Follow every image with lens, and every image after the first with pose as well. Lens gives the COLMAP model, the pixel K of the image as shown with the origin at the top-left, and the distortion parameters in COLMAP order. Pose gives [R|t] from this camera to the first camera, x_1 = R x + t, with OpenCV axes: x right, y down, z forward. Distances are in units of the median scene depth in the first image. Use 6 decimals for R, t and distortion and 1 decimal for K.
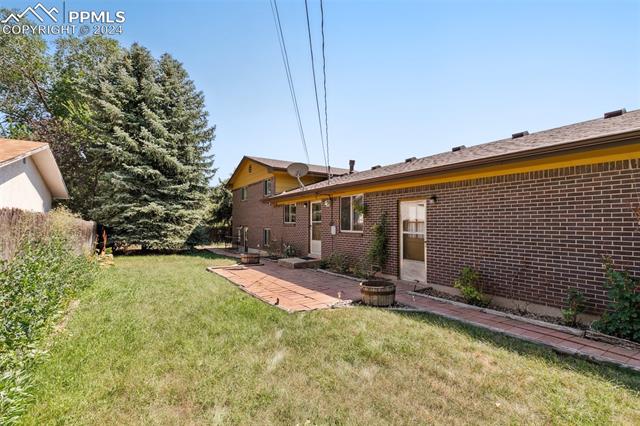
lens RADIAL K [[285.2, 0, 318.3], [0, 285.2, 214.9], [0, 0, 1]] dist [0.002272, 0.000002]
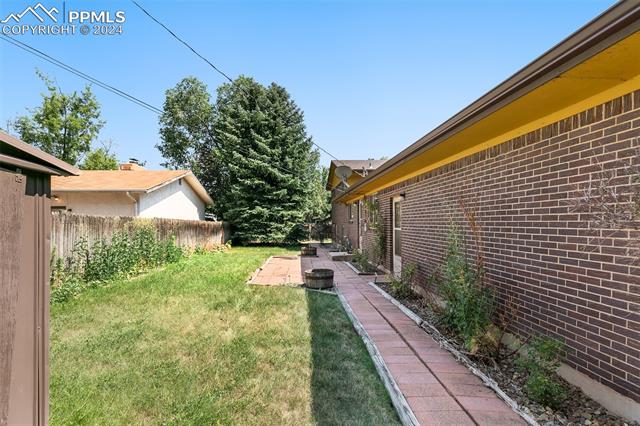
lens RADIAL K [[285.2, 0, 318.3], [0, 285.2, 214.9], [0, 0, 1]] dist [0.002272, 0.000002]
pose [[0.892954, -0.028479, -0.449247, 0.214286], [0.034143, 0.999407, 0.004511, -0.001051], [0.448852, -0.019367, 0.893396, -0.023216]]
